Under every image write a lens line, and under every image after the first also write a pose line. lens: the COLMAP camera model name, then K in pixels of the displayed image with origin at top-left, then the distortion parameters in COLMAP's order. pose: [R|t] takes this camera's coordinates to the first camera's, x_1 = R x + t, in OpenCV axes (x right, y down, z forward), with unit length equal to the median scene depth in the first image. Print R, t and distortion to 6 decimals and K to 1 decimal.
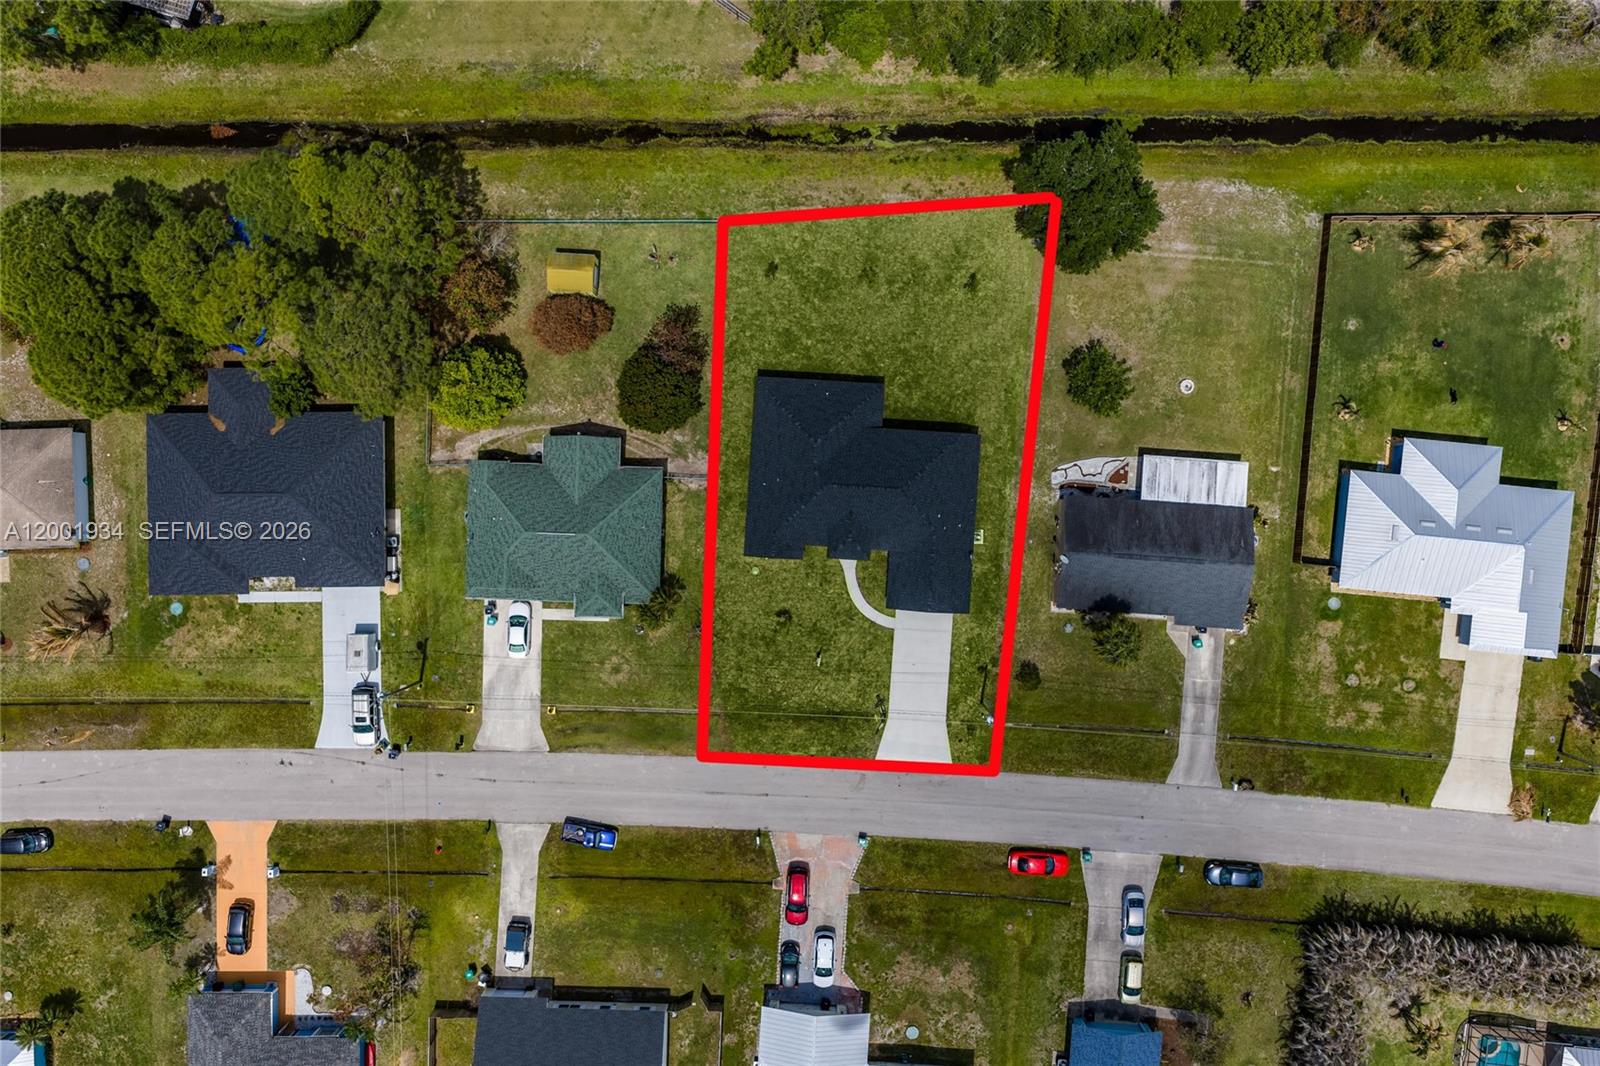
lens RADIAL K [[1314.3, 0, 800.0], [0, 1314.3, 533.0], [0, 0, 1]] dist [0.014649, -0.023967]
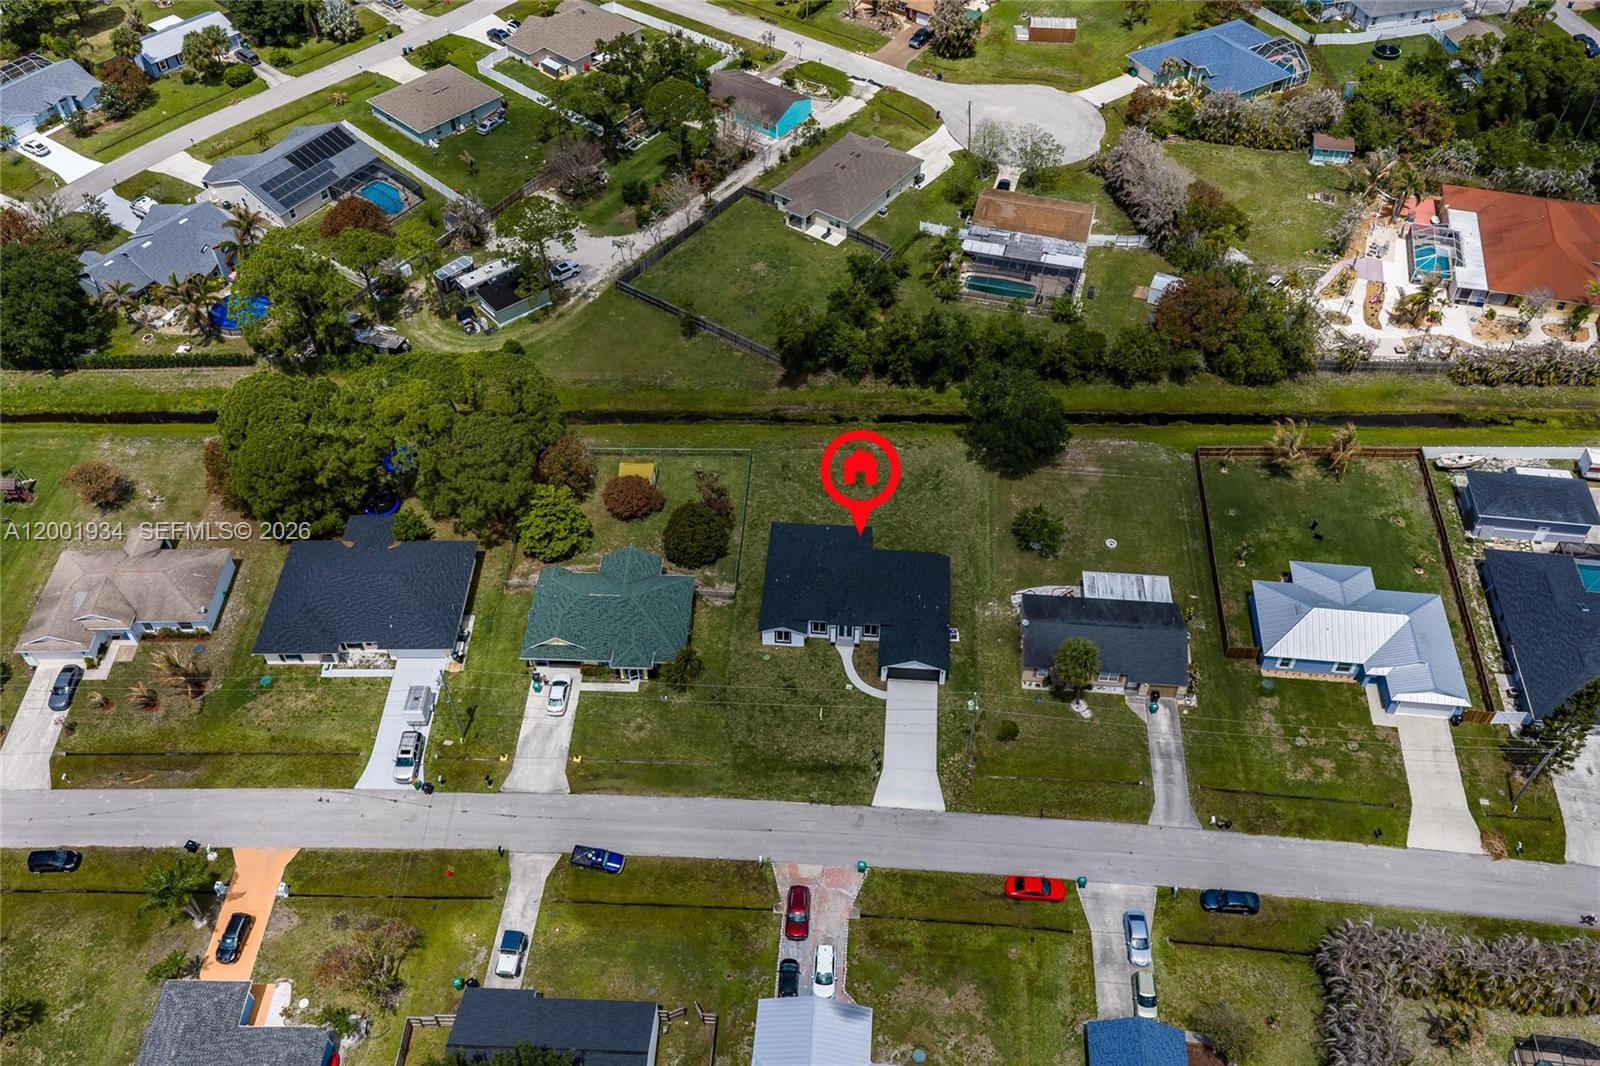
lens RADIAL K [[1314.3, 0, 800.0], [0, 1314.3, 533.0], [0, 0, 1]] dist [0.014649, -0.023967]
pose [[0.999878, 0.009110, -0.012654, 0.009717], [-0.015329, 0.722702, -0.690990, 0.755673], [0.002851, 0.691100, 0.722753, 0.074124]]
